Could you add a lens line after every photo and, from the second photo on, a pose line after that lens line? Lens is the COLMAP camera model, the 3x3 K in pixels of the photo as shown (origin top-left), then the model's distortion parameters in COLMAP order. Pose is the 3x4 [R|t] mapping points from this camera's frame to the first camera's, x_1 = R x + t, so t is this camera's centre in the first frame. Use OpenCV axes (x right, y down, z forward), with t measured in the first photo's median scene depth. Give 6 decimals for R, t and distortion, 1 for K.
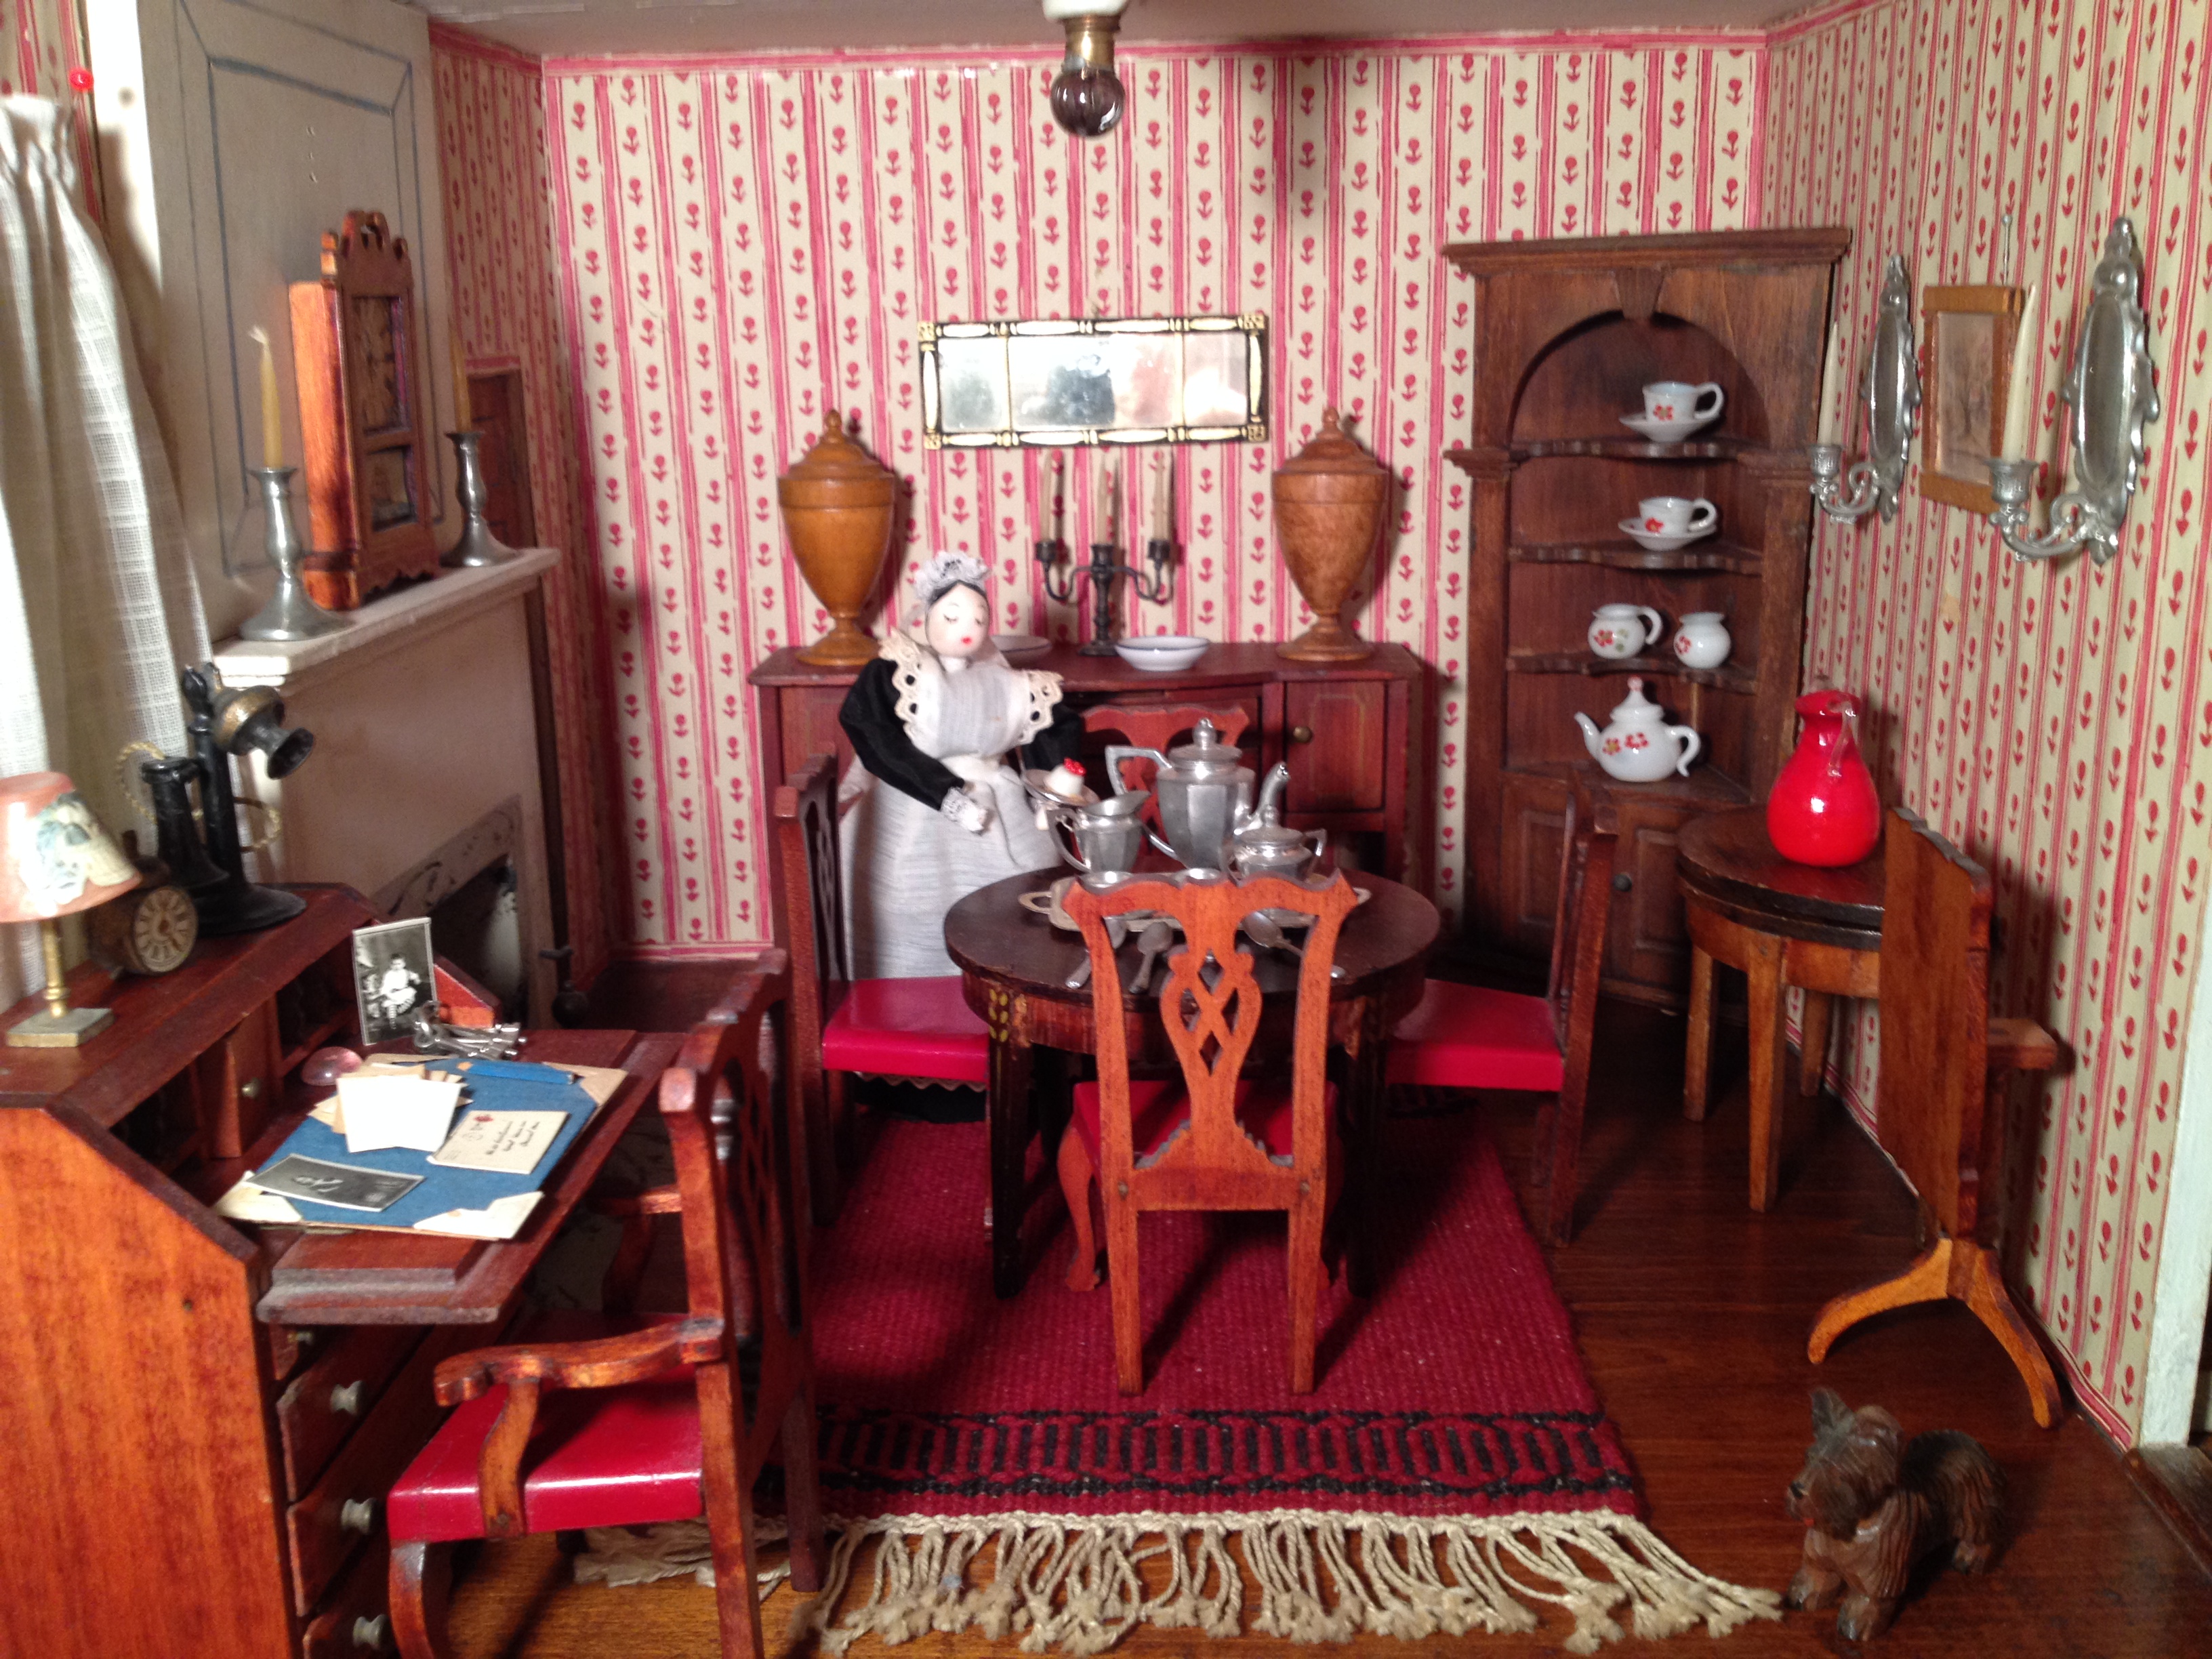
lens RADIAL K [[2045.3, 0, 1095.6], [0, 2045.3, 858.0], [0, 0, 1]] dist [0.154399, -0.331779]
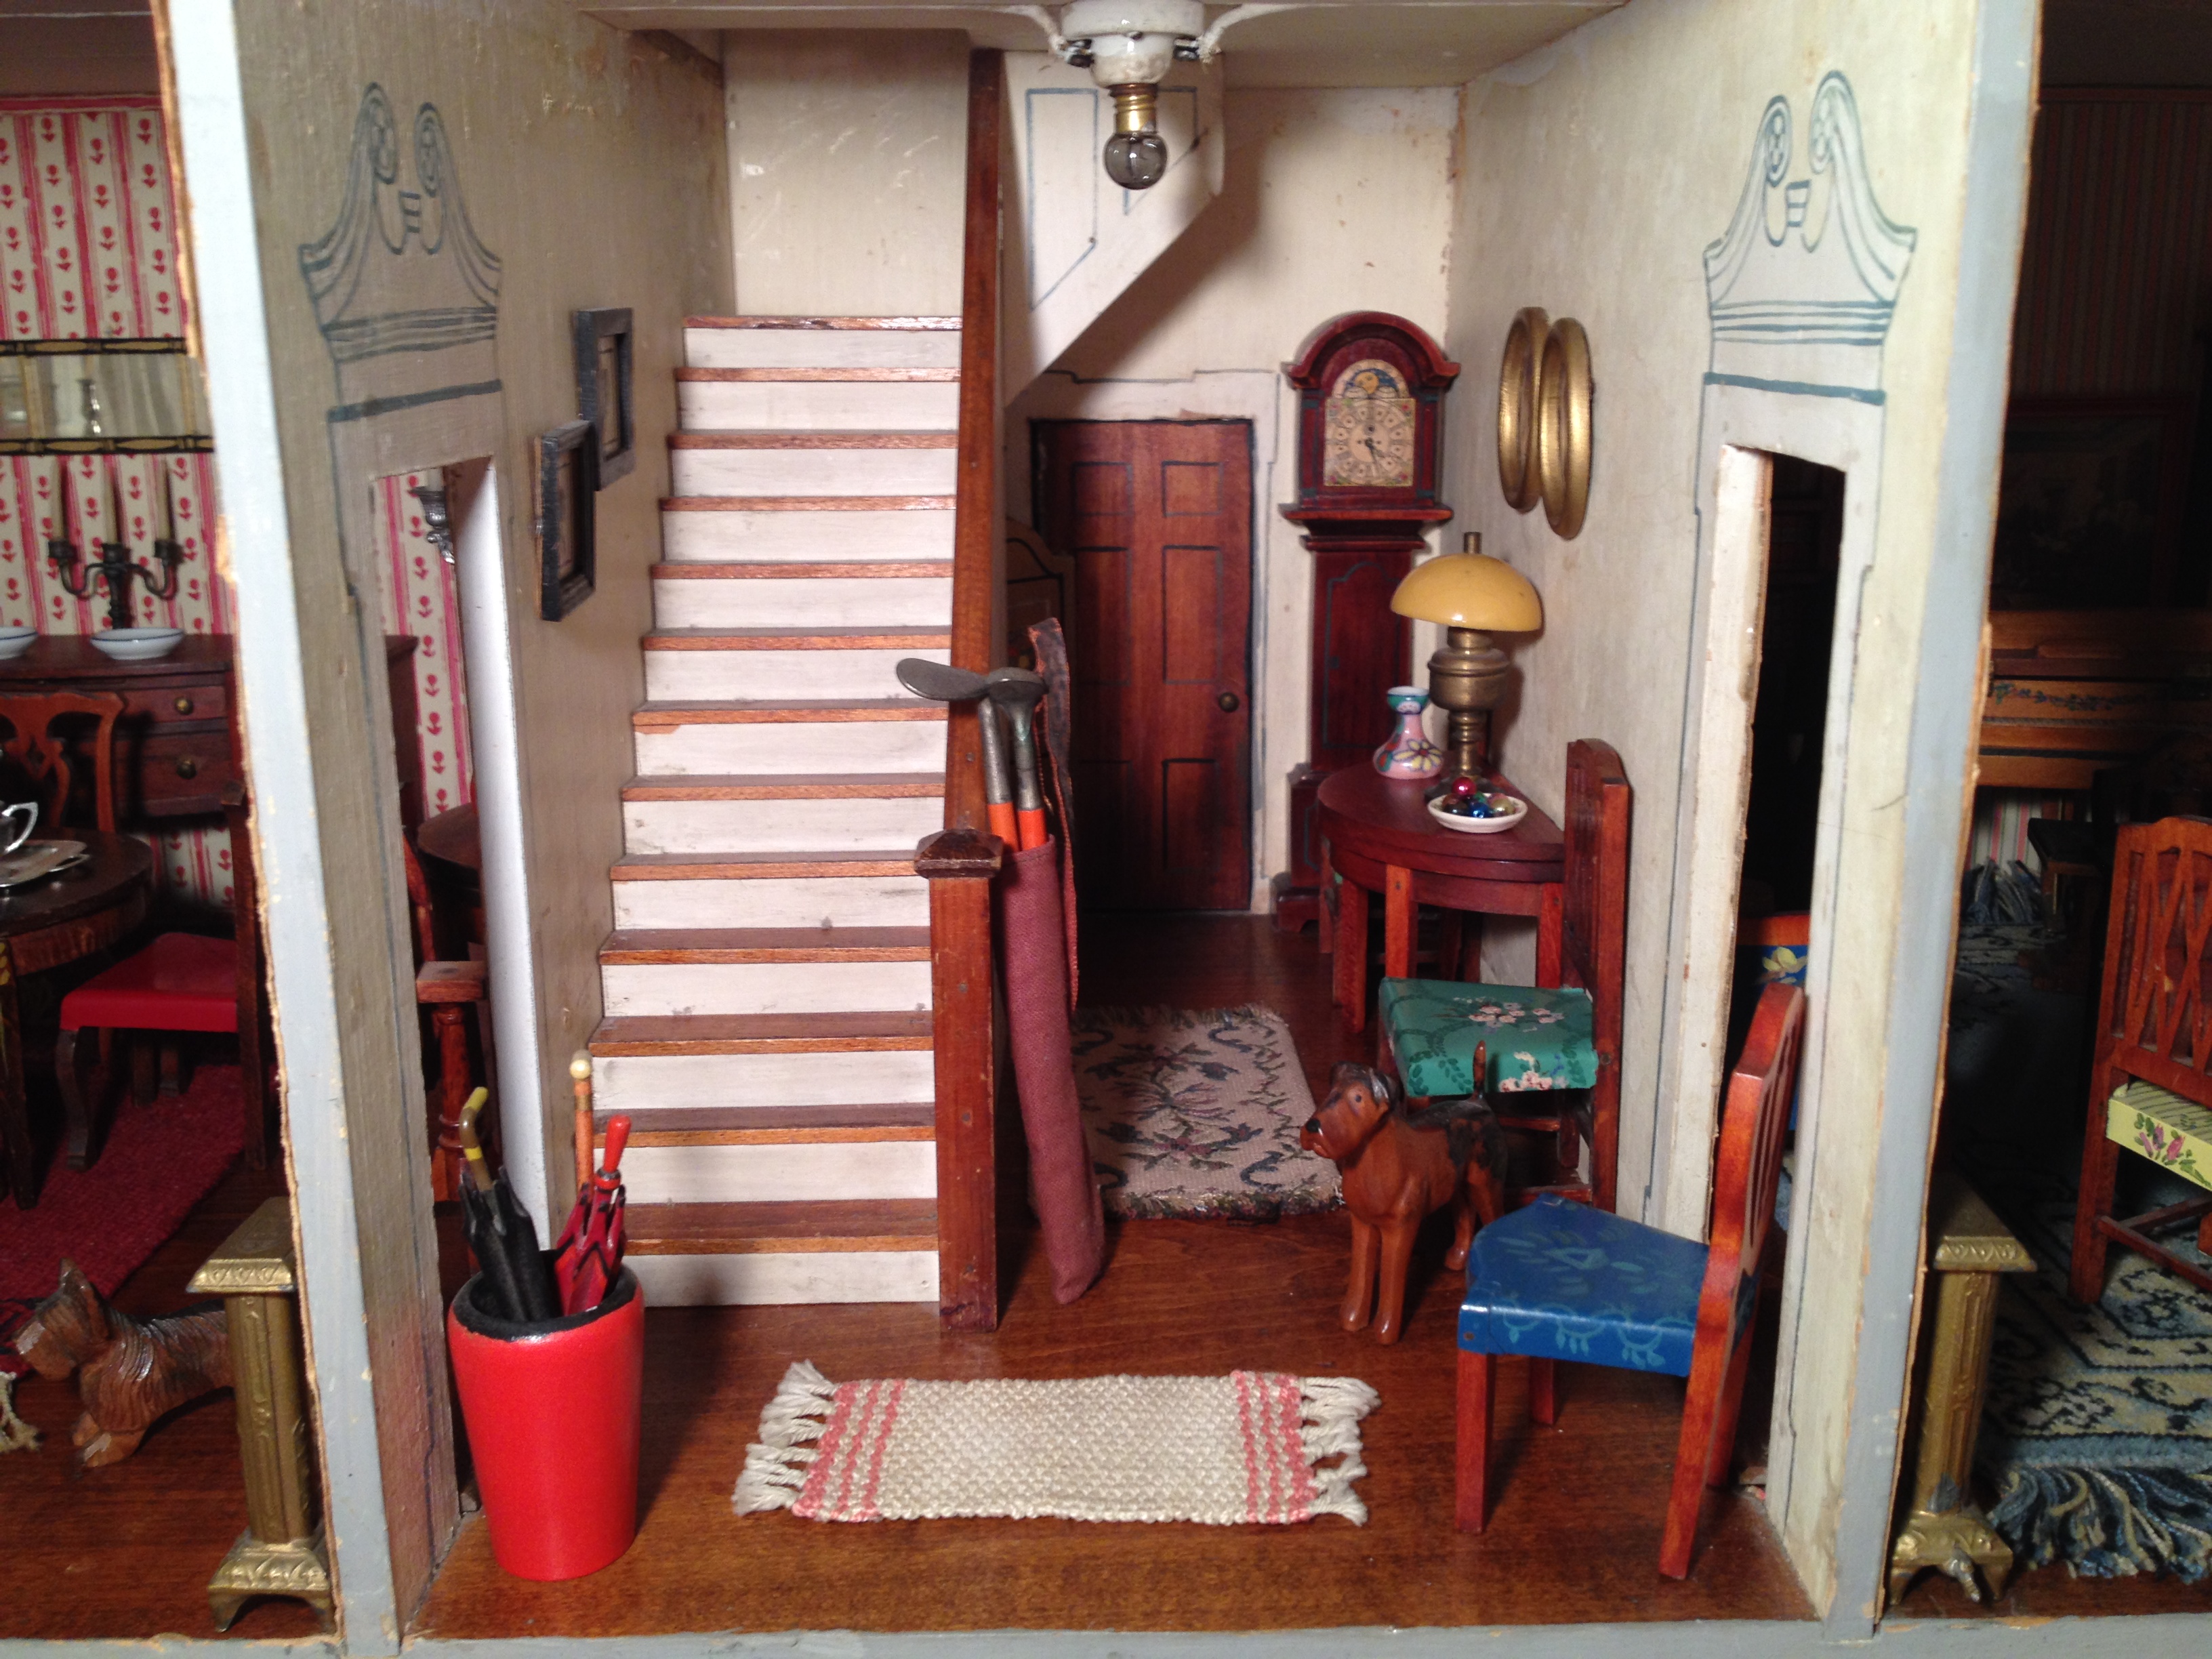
lens RADIAL K [[2045.3, 0, 1095.6], [0, 2045.3, 858.0], [0, 0, 1]] dist [0.154399, -0.331779]
pose [[0.998842, 0.007746, 0.047483, 0.770099], [-0.007658, 0.999969, -0.002043, 0.018681], [-0.047497, 0.001677, 0.998870, -0.199879]]
